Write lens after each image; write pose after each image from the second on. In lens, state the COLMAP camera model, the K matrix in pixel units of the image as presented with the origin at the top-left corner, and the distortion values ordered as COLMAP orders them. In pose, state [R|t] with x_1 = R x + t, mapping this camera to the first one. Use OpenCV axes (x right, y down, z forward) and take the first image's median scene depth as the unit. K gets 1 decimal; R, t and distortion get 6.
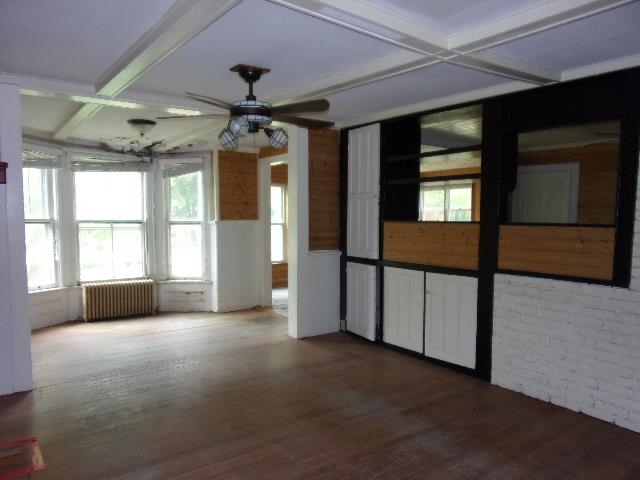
lens RADIAL K [[467.2, 0, 317.9], [0, 467.2, 248.9], [0, 0, 1]] dist [-0.038902, 0.013135]
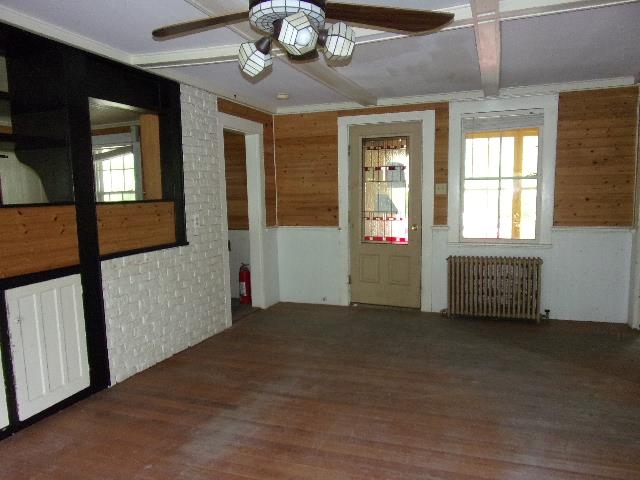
lens RADIAL K [[467.2, 0, 317.9], [0, 467.2, 248.9], [0, 0, 1]] dist [-0.038902, 0.013135]
pose [[-0.527396, -0.097026, 0.844061, -0.408318], [0.082922, 0.982837, 0.164791, -0.057694], [-0.845563, 0.156901, -0.510299, 0.804028]]
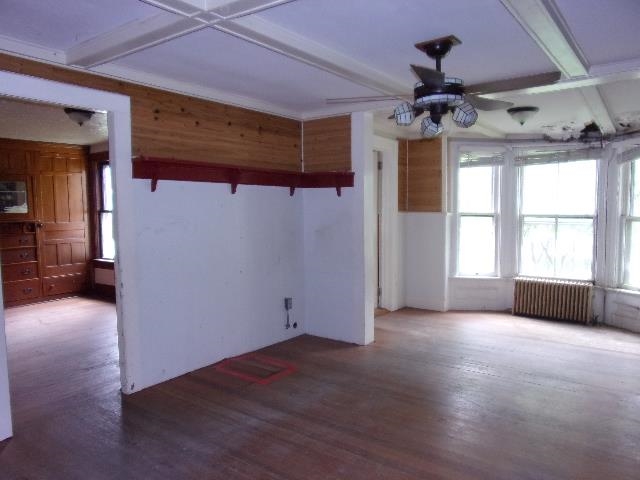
lens RADIAL K [[467.2, 0, 317.9], [0, 467.2, 248.9], [0, 0, 1]] dist [-0.038902, 0.013135]
pose [[0.273099, 0.079387, -0.958705, 0.401748], [-0.064994, 0.995835, 0.063948, -0.026366], [0.959788, 0.044846, 0.277121, 0.343235]]
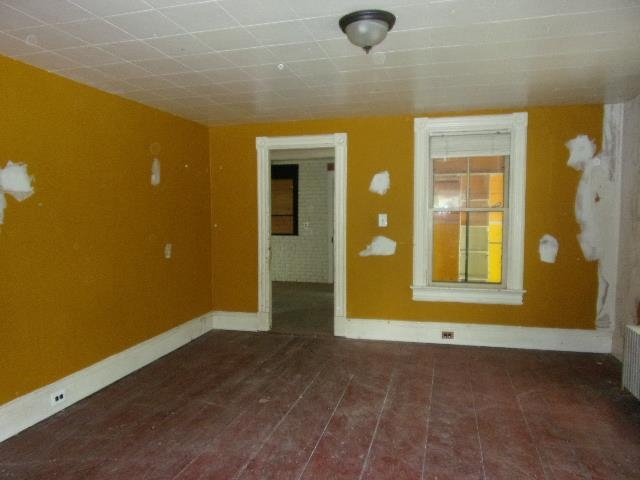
lens RADIAL K [[467.2, 0, 317.9], [0, 467.2, 248.9], [0, 0, 1]] dist [-0.038902, 0.013135]
pose [[0.810144, -0.062662, 0.582872, -0.592088], [0.055948, 0.997997, 0.029528, 0.052371], [-0.583555, 0.008689, 0.812027, -0.915232]]
